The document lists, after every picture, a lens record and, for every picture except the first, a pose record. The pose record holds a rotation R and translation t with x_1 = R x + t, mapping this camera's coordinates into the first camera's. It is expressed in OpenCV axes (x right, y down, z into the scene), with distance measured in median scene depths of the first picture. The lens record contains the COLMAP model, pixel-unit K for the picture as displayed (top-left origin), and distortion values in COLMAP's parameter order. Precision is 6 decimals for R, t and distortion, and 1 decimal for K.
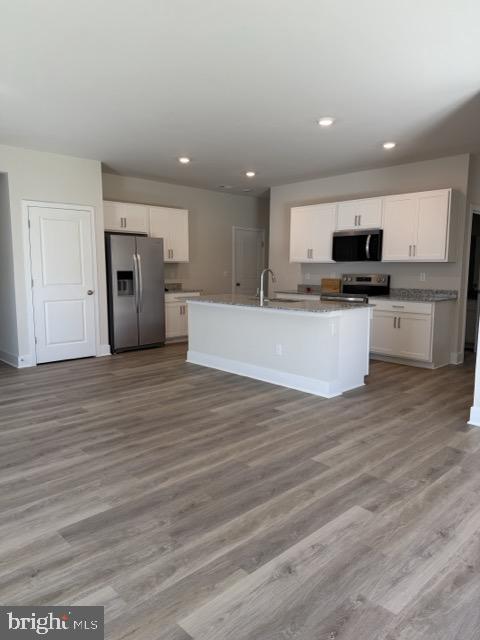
lens RADIAL K [[452.6, 0, 239.2], [0, 452.6, 319.8], [0, 0, 1]] dist [0.074505, -0.085782]
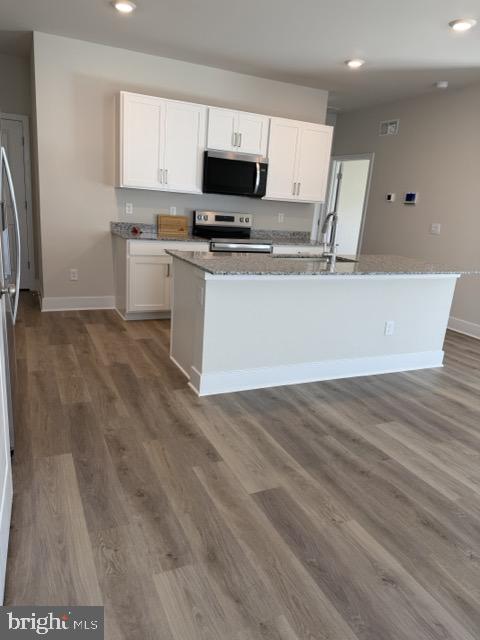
lens RADIAL K [[452.6, 0, 242.0], [0, 452.6, 318.0], [0, 0, 1]] dist [0.074505, -0.085782]
pose [[0.300606, -0.217277, 0.928669, -0.677379], [0.040980, 0.975748, 0.215027, -0.121779], [-0.952868, -0.026582, 0.302220, 0.998892]]
